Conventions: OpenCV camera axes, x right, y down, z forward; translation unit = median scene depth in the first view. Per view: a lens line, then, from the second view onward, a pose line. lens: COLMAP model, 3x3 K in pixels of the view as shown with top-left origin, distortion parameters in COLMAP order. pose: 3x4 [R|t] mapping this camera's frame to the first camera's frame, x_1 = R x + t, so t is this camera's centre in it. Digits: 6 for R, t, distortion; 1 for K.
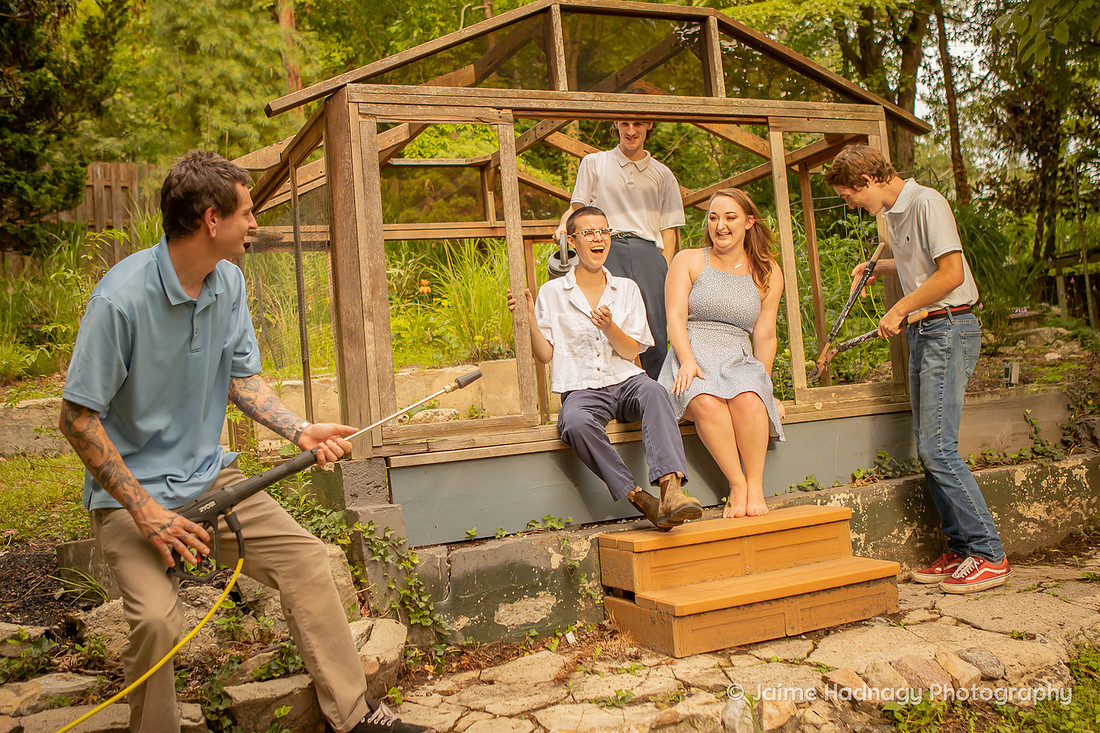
lens RADIAL K [[1000.2, 0, 592.3], [0, 1000.2, 360.3], [0, 0, 1]] dist [-0.066602, 0.070619]
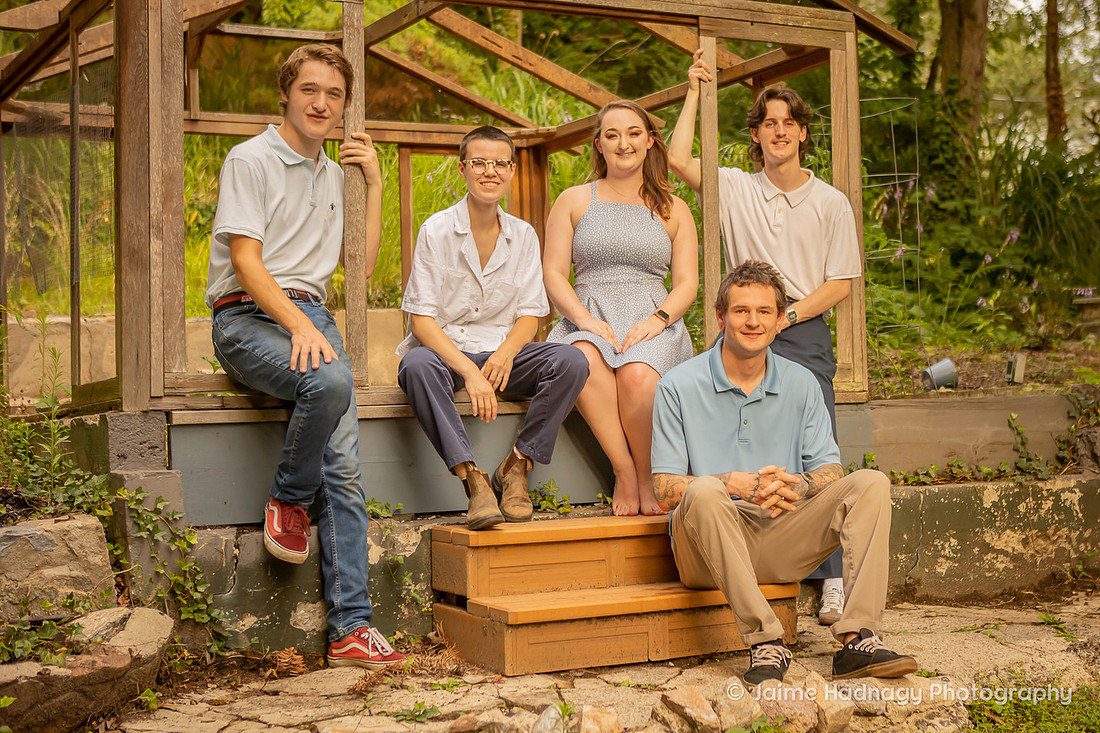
lens RADIAL K [[1557.3, 0, 680.8], [0, 1557.3, 348.9], [0, 0, 1]] dist [-0.015855, 0.076186]
pose [[0.995471, 0.068180, 0.066257, 0.112603], [-0.068621, 0.997633, 0.004401, 0.014013], [-0.065800, -0.008928, 0.997793, -0.257952]]
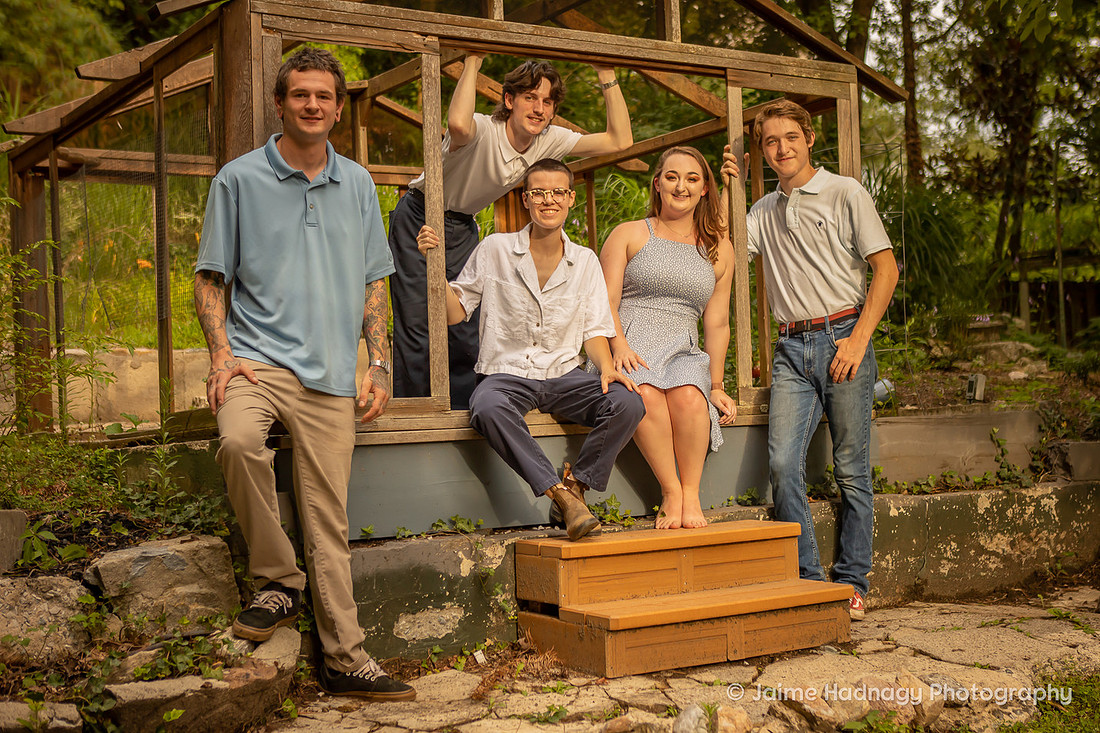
lens RADIAL K [[1392.6, 0, 550.0], [0, 1392.6, 366.5], [0, 0, 1]] dist [-0.009930, 0.015456]
pose [[0.990596, 0.058093, 0.123876, -0.122601], [-0.058107, 0.998304, -0.003505, 0.028041], [-0.123869, -0.003726, 0.992292, -0.196729]]
